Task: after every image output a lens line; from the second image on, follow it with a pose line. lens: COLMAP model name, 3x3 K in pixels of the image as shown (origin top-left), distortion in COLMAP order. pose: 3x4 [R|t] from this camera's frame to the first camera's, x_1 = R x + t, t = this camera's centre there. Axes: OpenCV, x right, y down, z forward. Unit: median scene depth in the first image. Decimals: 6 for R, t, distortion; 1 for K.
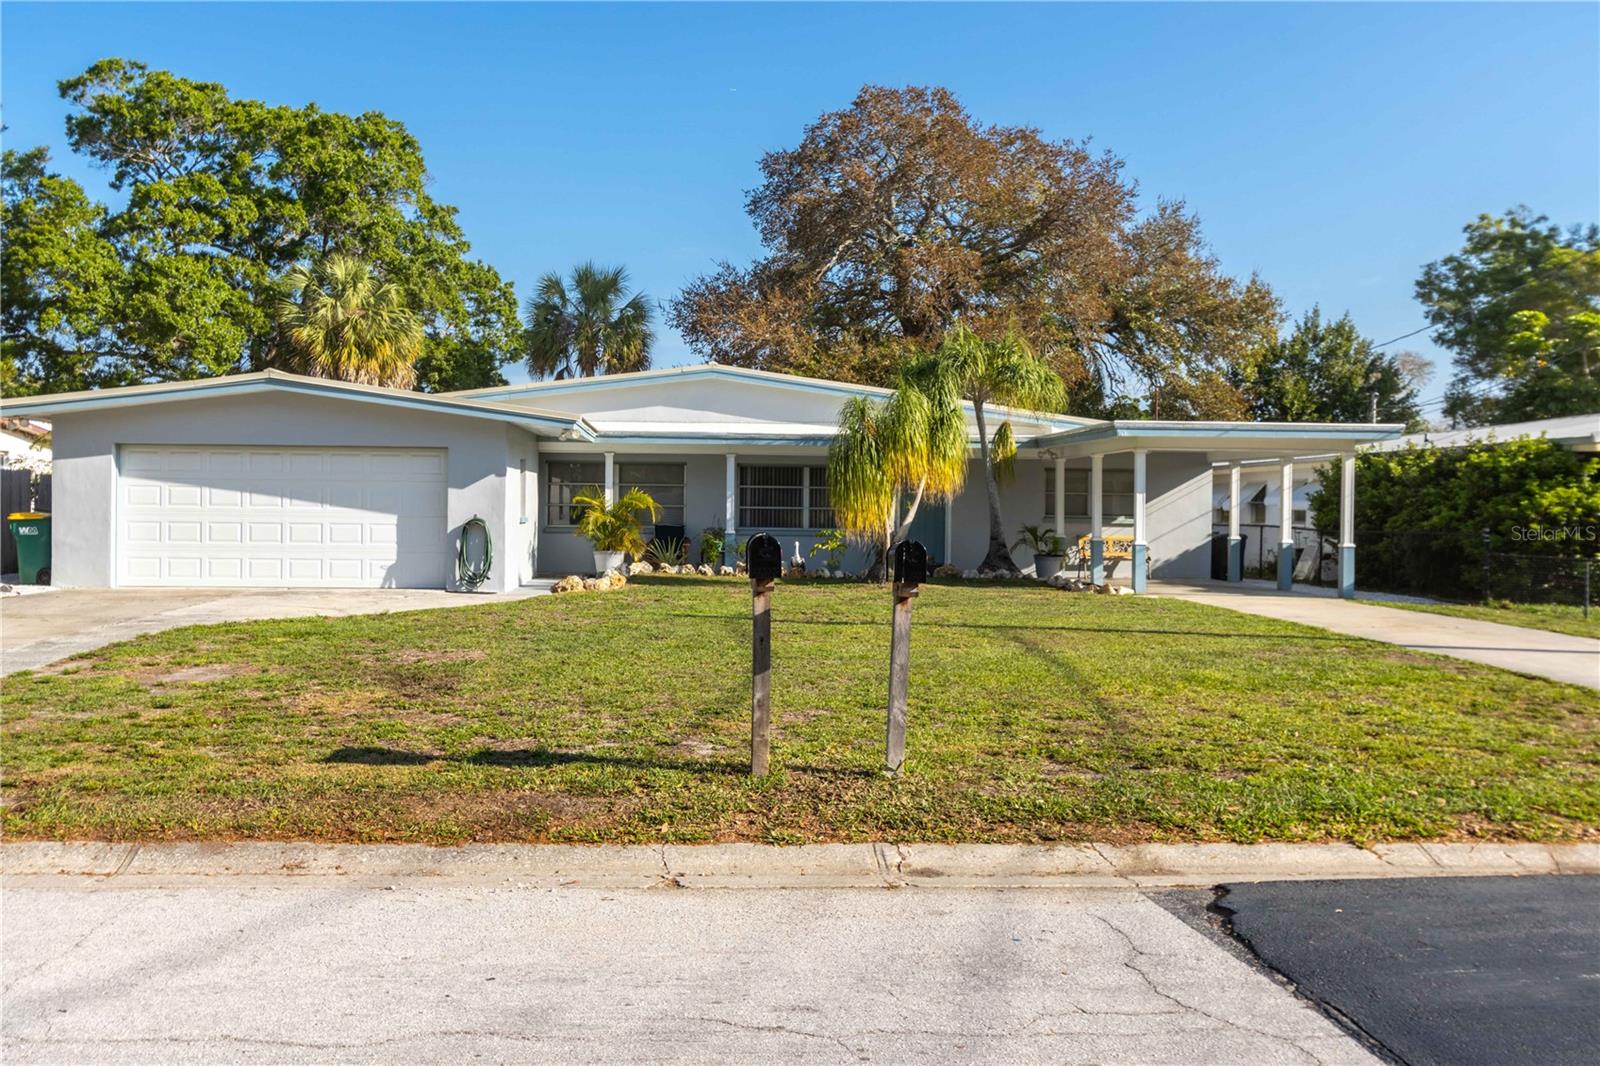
lens RADIAL K [[1474.6, 0, 789.0], [0, 1474.6, 527.6], [0, 0, 1]] dist [-0.001581, 0.000000]
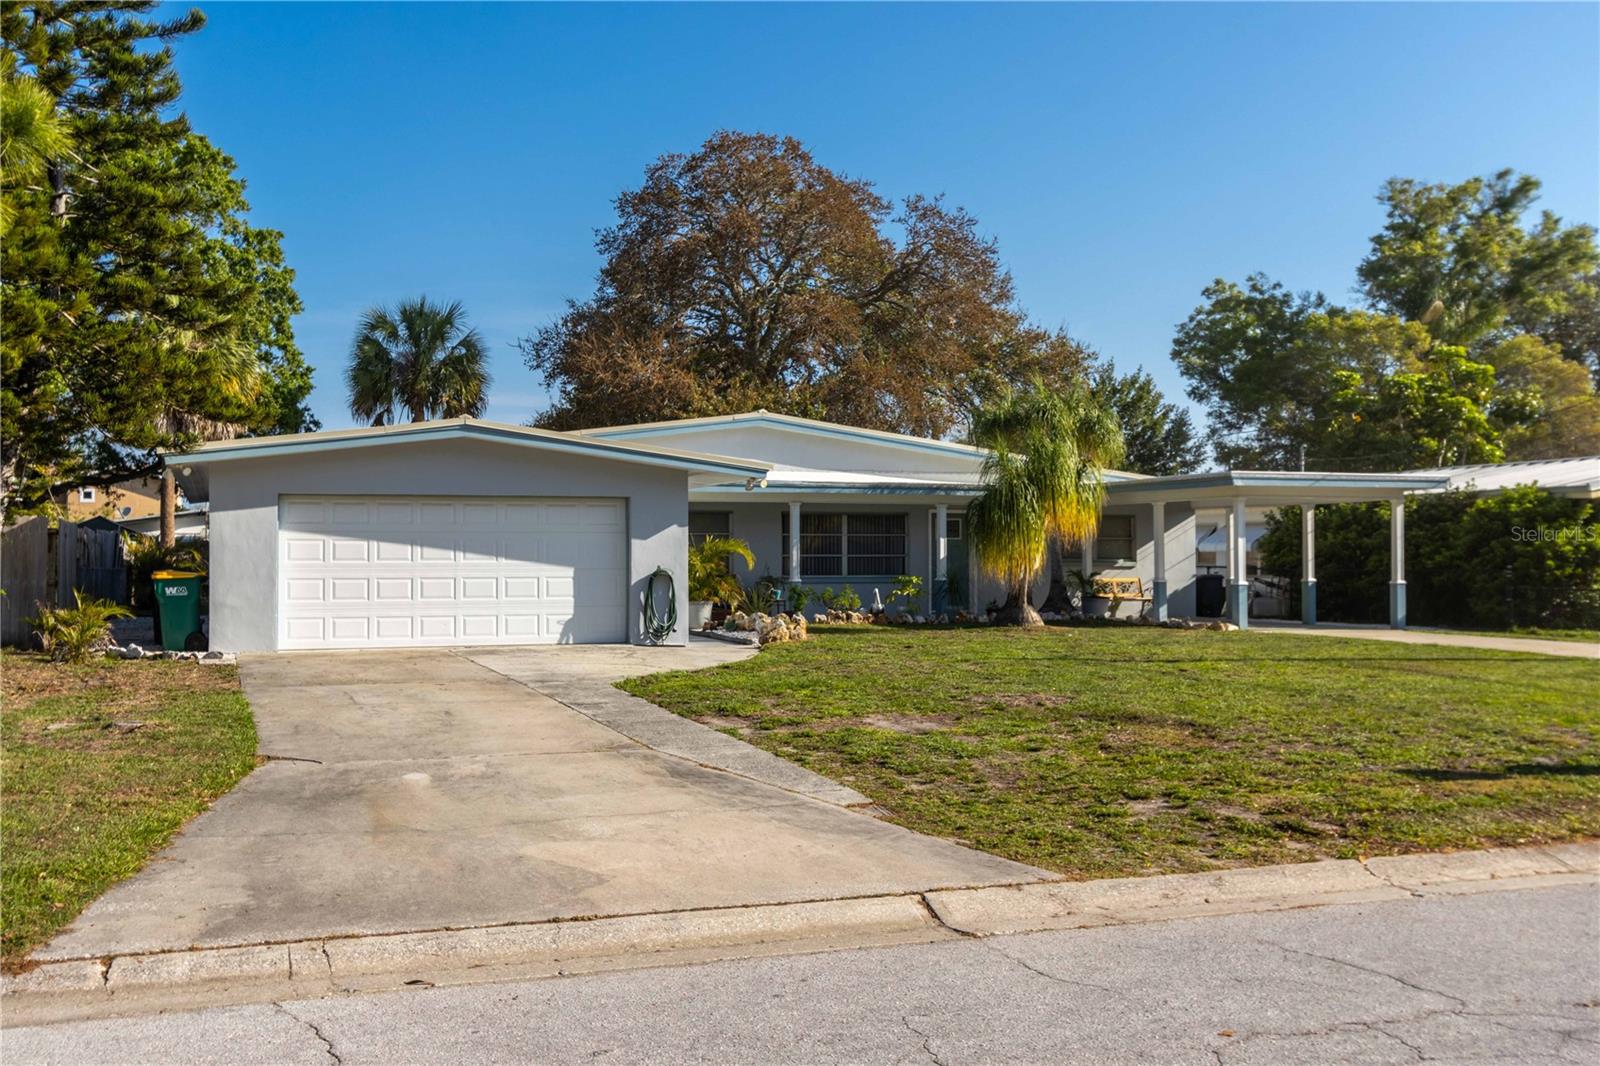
lens RADIAL K [[1543.8, 0, 789.9], [0, 1543.8, 527.9], [0, 0, 1]] dist [0.006773, 0.000000]
pose [[0.960711, -0.007827, 0.277439, -0.318610], [0.016421, 0.999454, -0.028665, -0.002498], [-0.277064, 0.032095, 0.960315, -0.005086]]
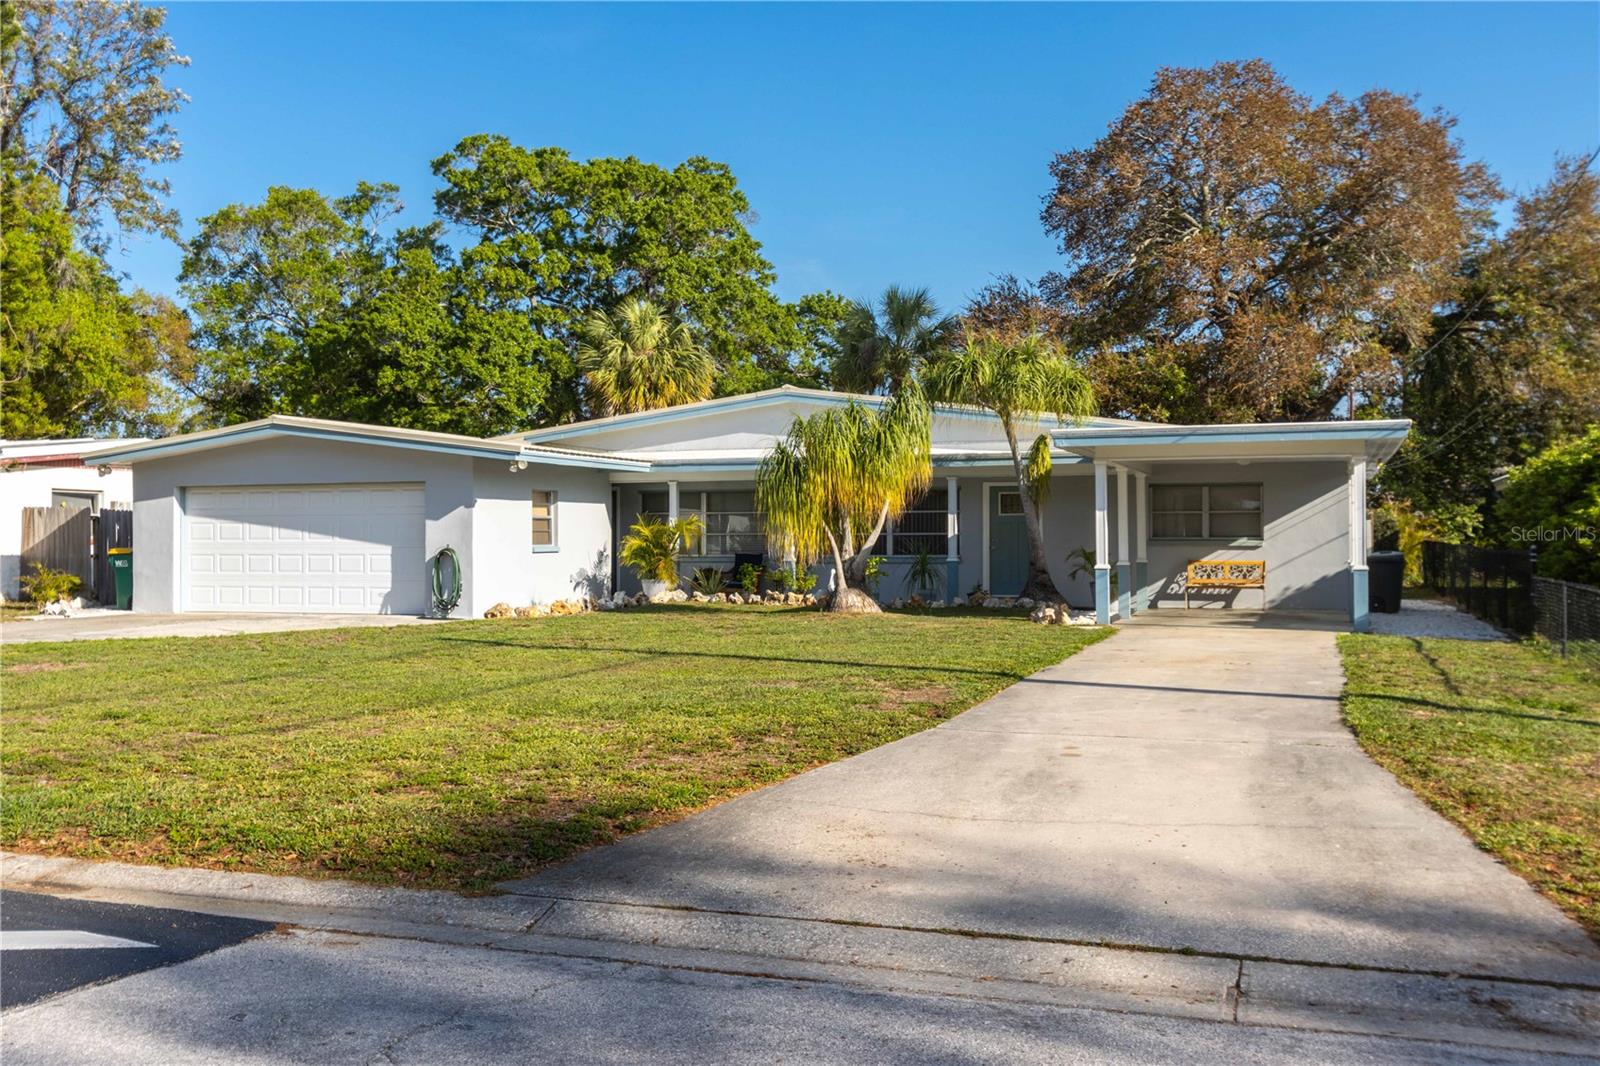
lens RADIAL K [[1543.8, 0, 795.2], [0, 1543.8, 531.5], [0, 0, 1]] dist [0.006773, 0.000000]
pose [[0.920479, -0.016592, -0.390441, 0.343800], [0.008996, 0.999733, -0.021276, 0.005806], [0.390690, 0.016072, 0.920382, 0.064060]]
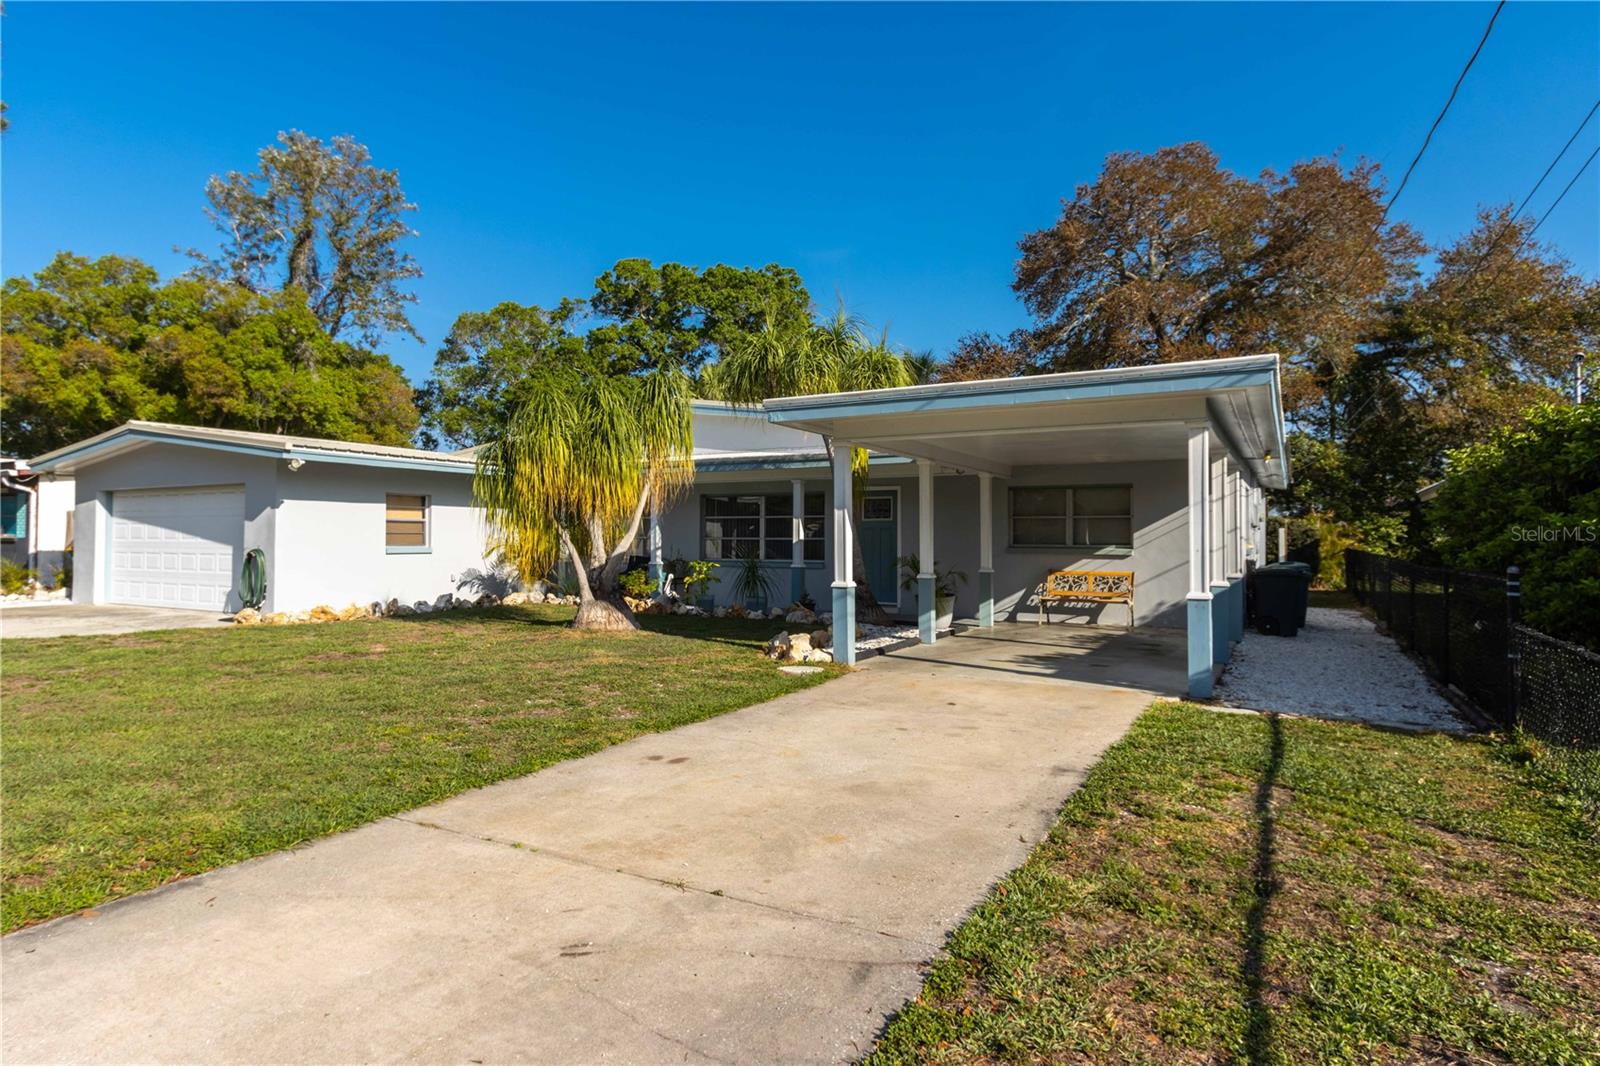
lens RADIAL K [[887.6, 0, 790.4], [0, 887.6, 525.2], [0, 0, 1]] dist [0.008133, -0.003778]
pose [[0.832610, -0.017369, -0.553587, 0.350556], [-0.002212, 0.999396, -0.034683, -0.001764], [0.553855, 0.030102, 0.832069, 0.526345]]
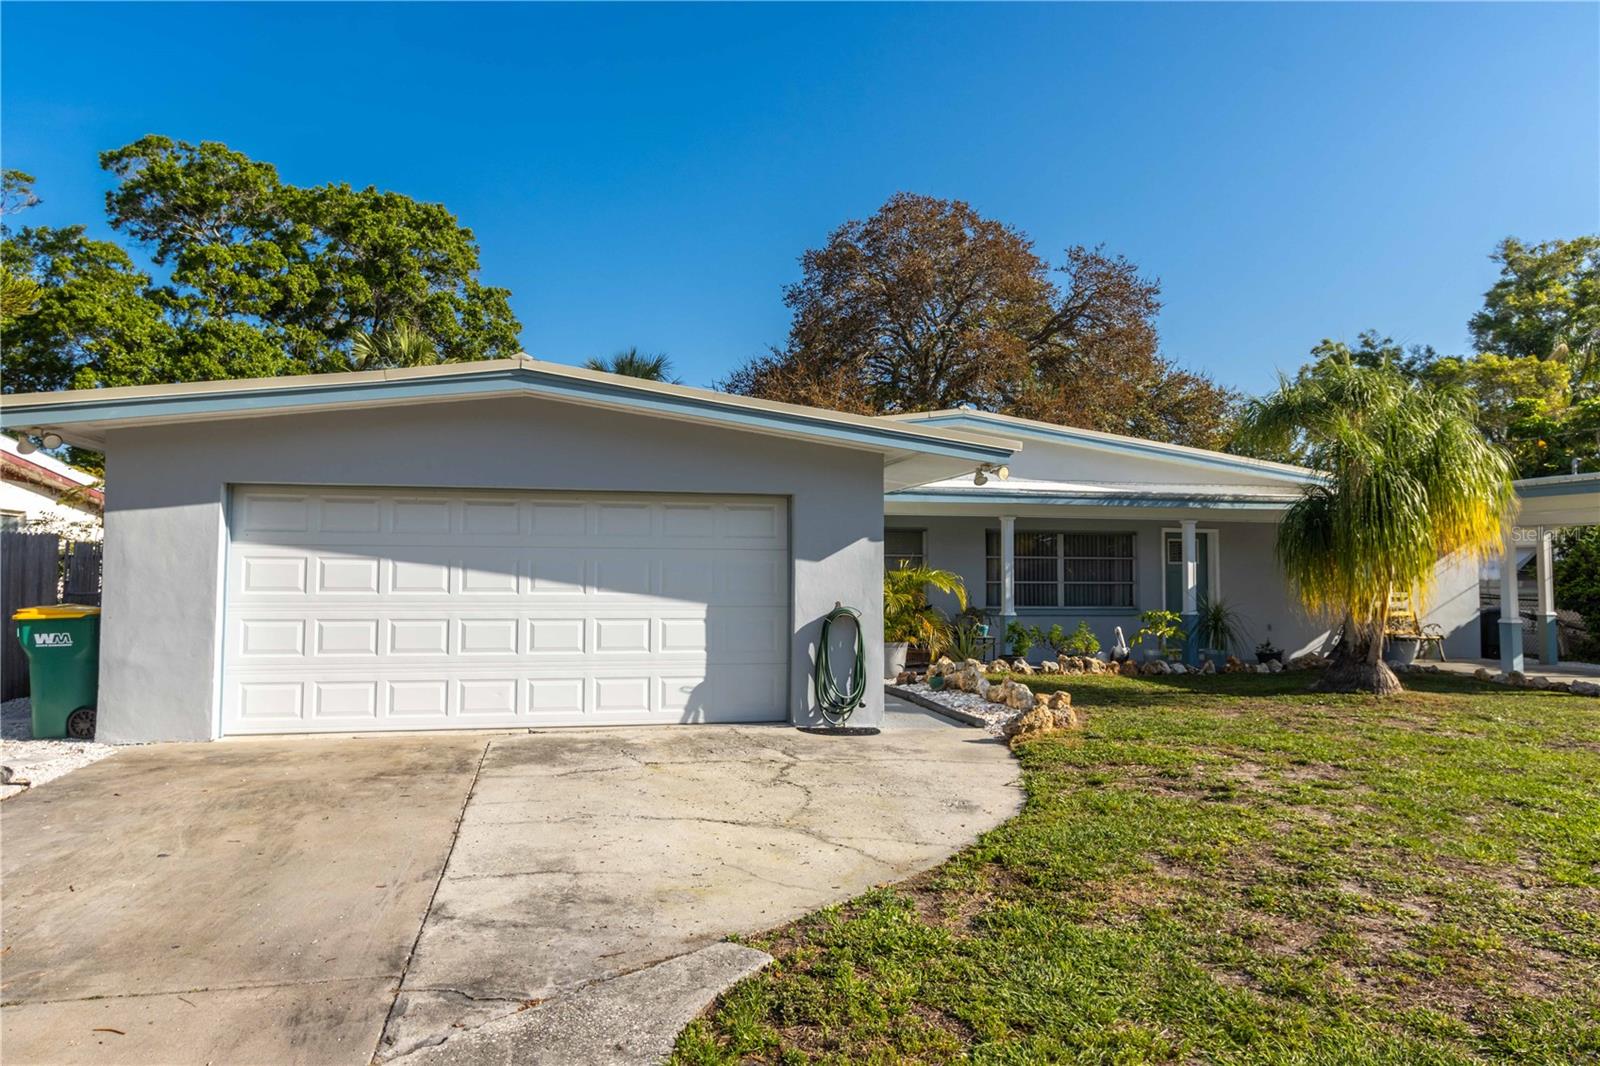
lens RADIAL K [[1022.4, 0, 777.2], [0, 1022.4, 527.6], [0, 0, 1]] dist [0.006393, 0.004907]
pose [[0.990745, 0.000939, 0.135734, -0.229020], [0.006977, 0.998302, -0.057837, -0.011977], [-0.135558, 0.058249, 0.989056, 0.443908]]
